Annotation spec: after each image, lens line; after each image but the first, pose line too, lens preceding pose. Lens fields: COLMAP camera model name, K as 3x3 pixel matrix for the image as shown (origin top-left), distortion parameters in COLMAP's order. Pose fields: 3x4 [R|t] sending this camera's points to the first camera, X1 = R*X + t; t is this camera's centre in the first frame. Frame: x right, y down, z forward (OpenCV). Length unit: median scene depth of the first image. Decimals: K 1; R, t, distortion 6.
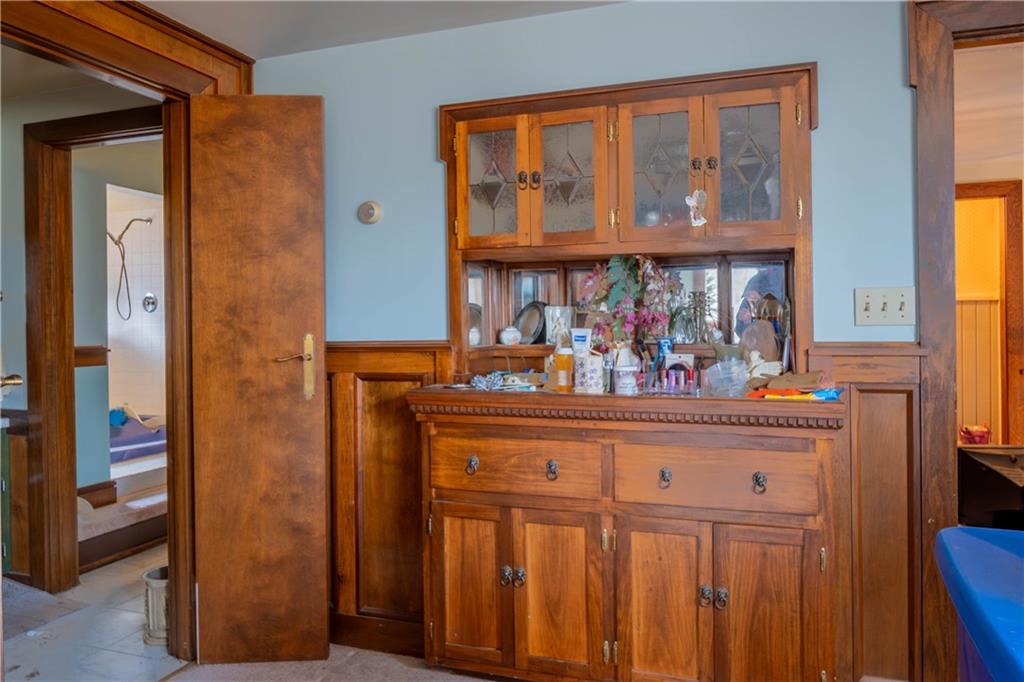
lens RADIAL K [[707.3, 0, 511.3], [0, 707.3, 335.4], [0, 0, 1]] dist [-0.009207, -0.000334]
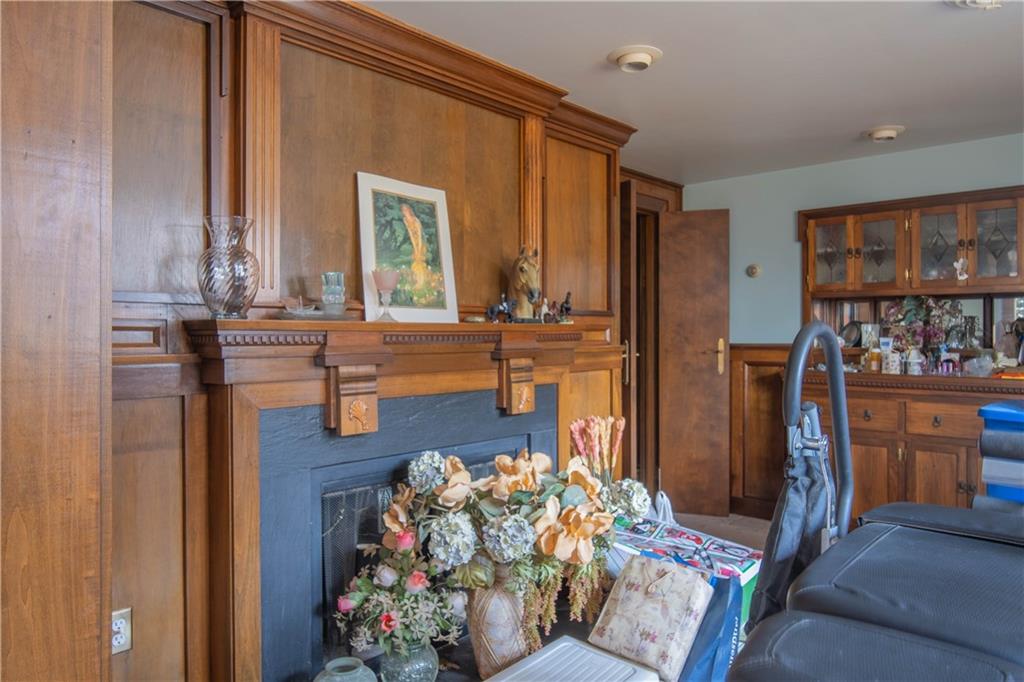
lens RADIAL K [[707.3, 0, 519.1], [0, 707.3, 335.5], [0, 0, 1]] dist [-0.009207, -0.000334]
pose [[0.929800, 0.012100, -0.367866, -0.098802], [-0.018111, 0.999753, -0.012893, 0.022939], [0.367619, 0.018650, 0.929789, -0.912693]]
